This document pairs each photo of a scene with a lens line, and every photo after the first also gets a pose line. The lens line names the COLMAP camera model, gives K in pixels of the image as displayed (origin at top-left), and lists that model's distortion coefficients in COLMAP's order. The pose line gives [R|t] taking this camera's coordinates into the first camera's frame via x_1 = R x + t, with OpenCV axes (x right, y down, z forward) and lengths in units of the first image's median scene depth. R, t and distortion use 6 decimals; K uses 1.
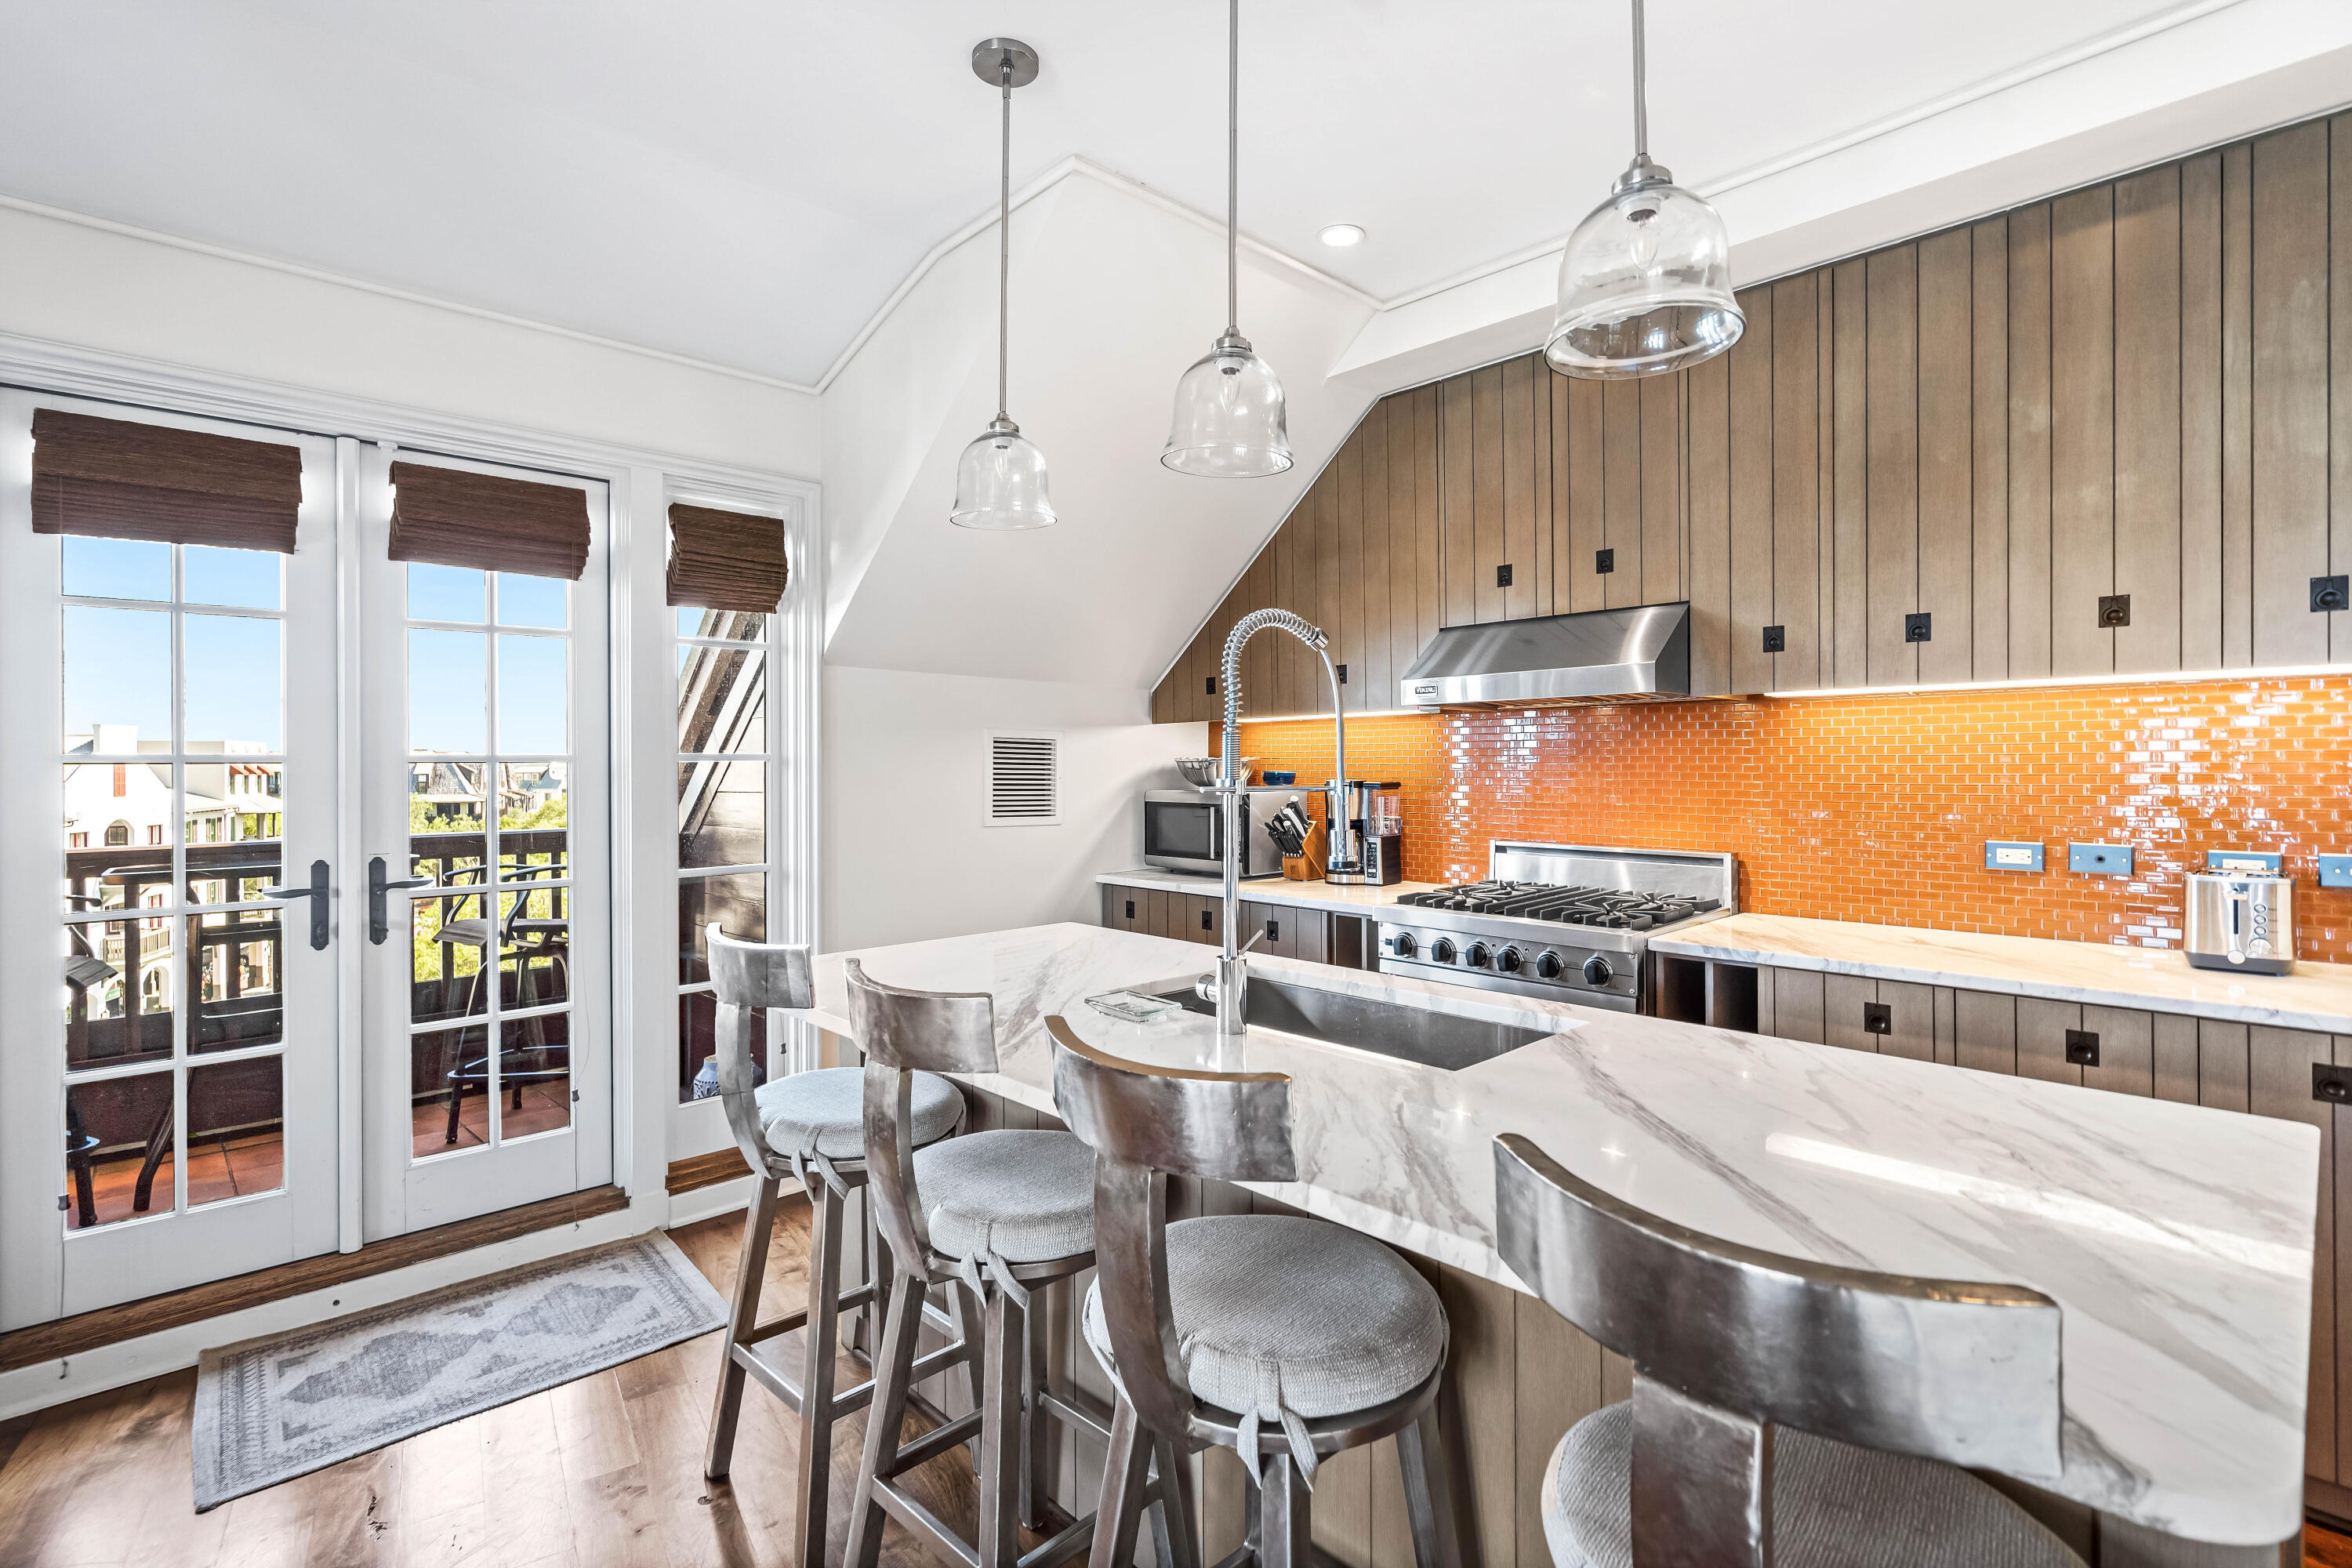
lens RADIAL K [[1076.5, 0, 1110.2], [0, 1076.5, 781.8], [0, 0, 1]] dist [-0.002692, -0.000039]
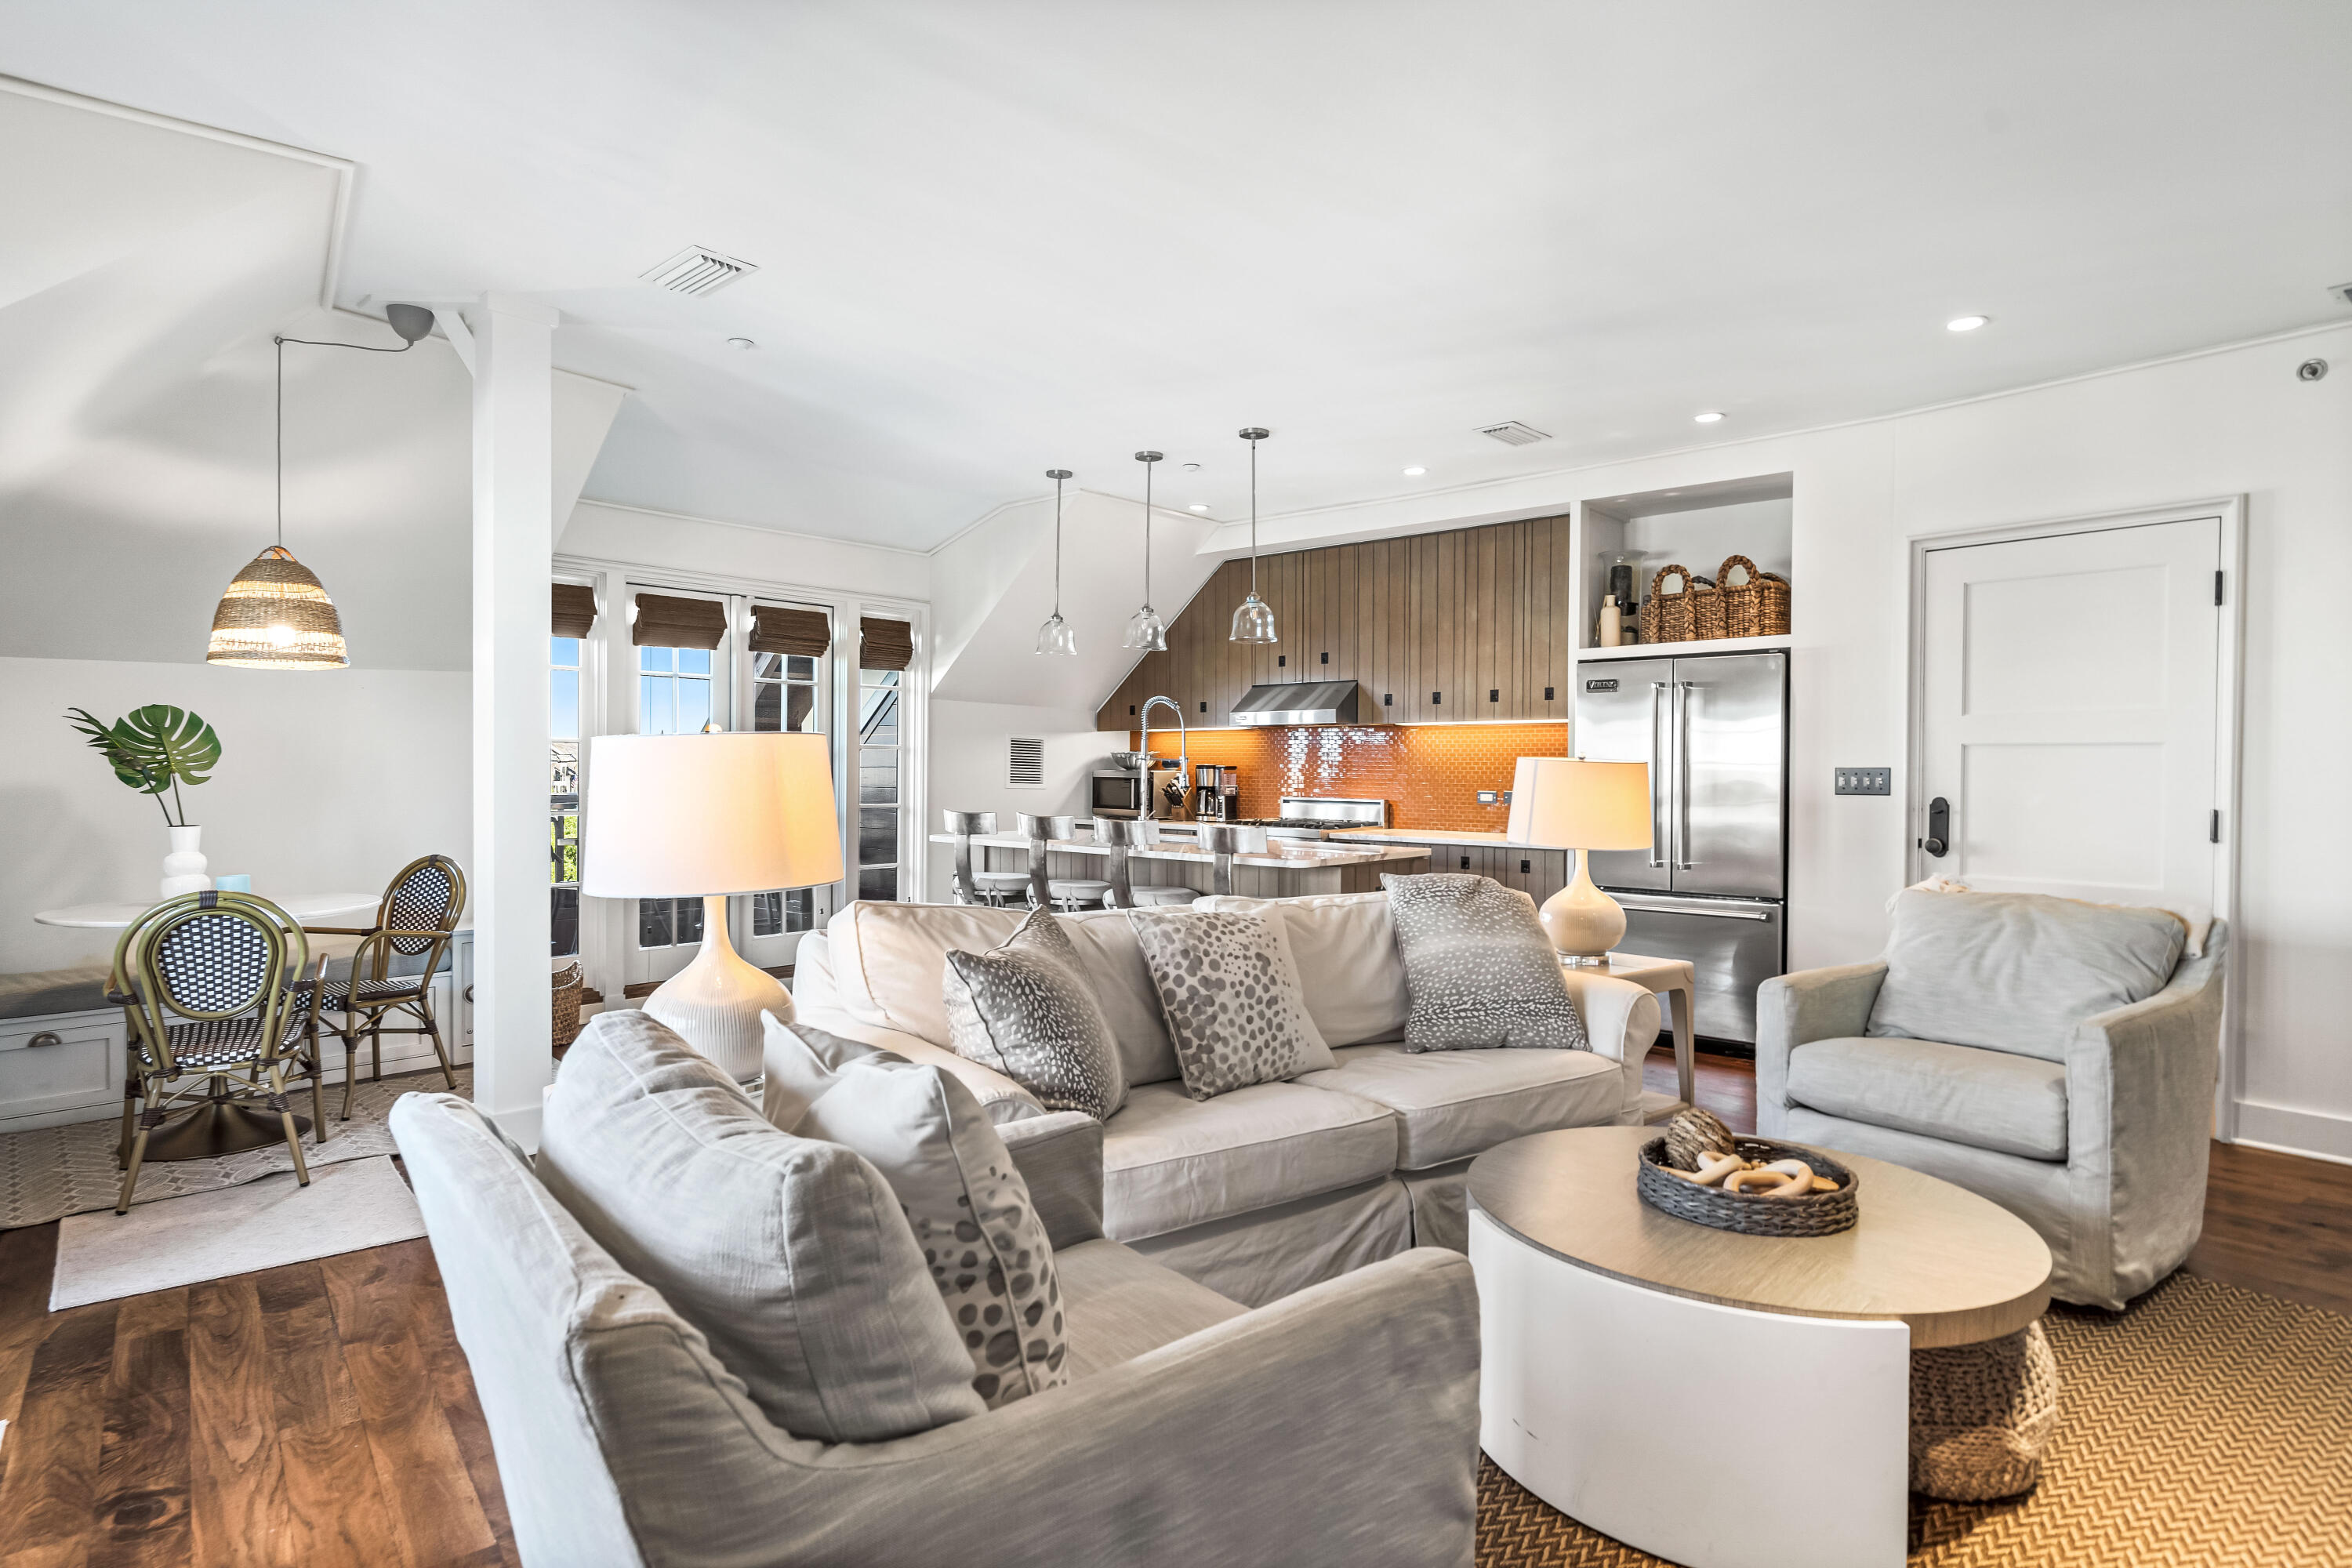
lens RADIAL K [[1130.6, 0, 1176.0], [0, 1130.6, 784.0], [0, 0, 1]] dist [-0.000167, -0.000227]
pose [[0.989020, 0.007801, 0.147578, -0.133988], [-0.007828, 0.999969, -0.000395, 0.037983], [-0.147576, -0.000765, 0.989050, -1.040694]]
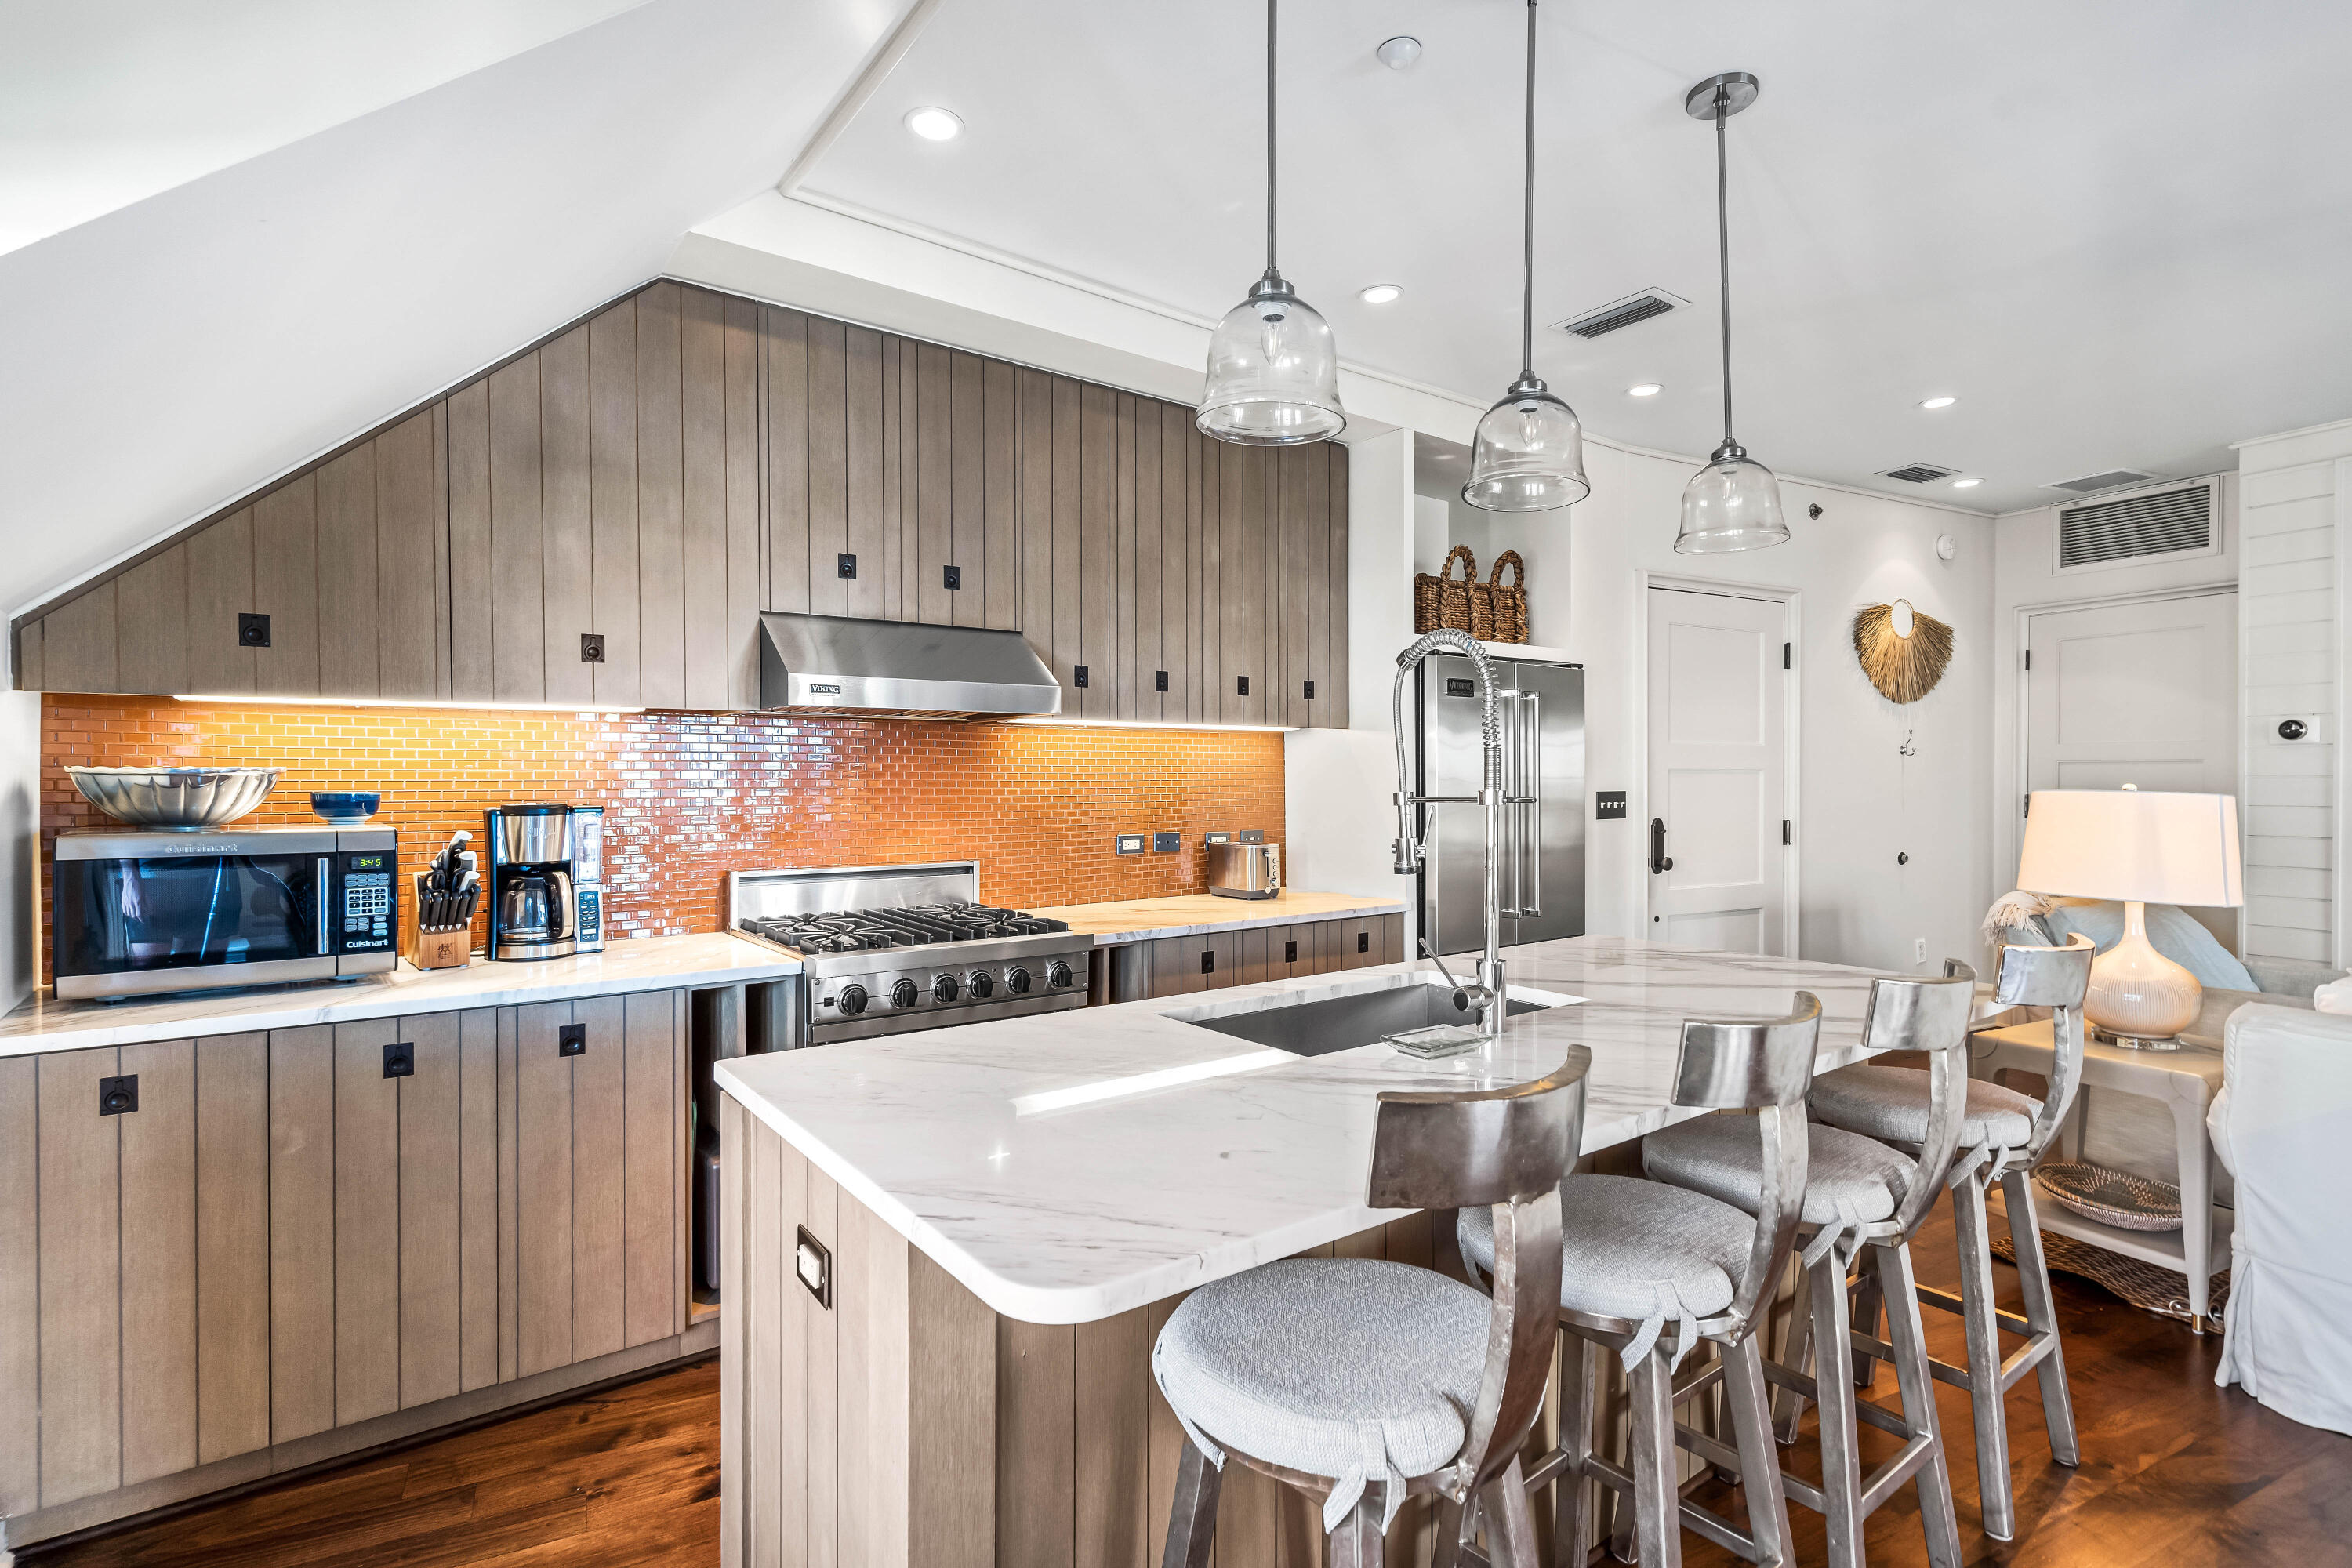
lens RADIAL K [[1153.1, 0, 1176.0], [0, 1153.1, 784.0], [0, 0, 1]] dist [0.000100, 0.000137]
pose [[0.078282, -0.003129, 0.996926, -0.557145], [0.015683, 0.999875, 0.001907, -0.010595], [-0.996808, 0.015485, 0.078321, 0.663409]]
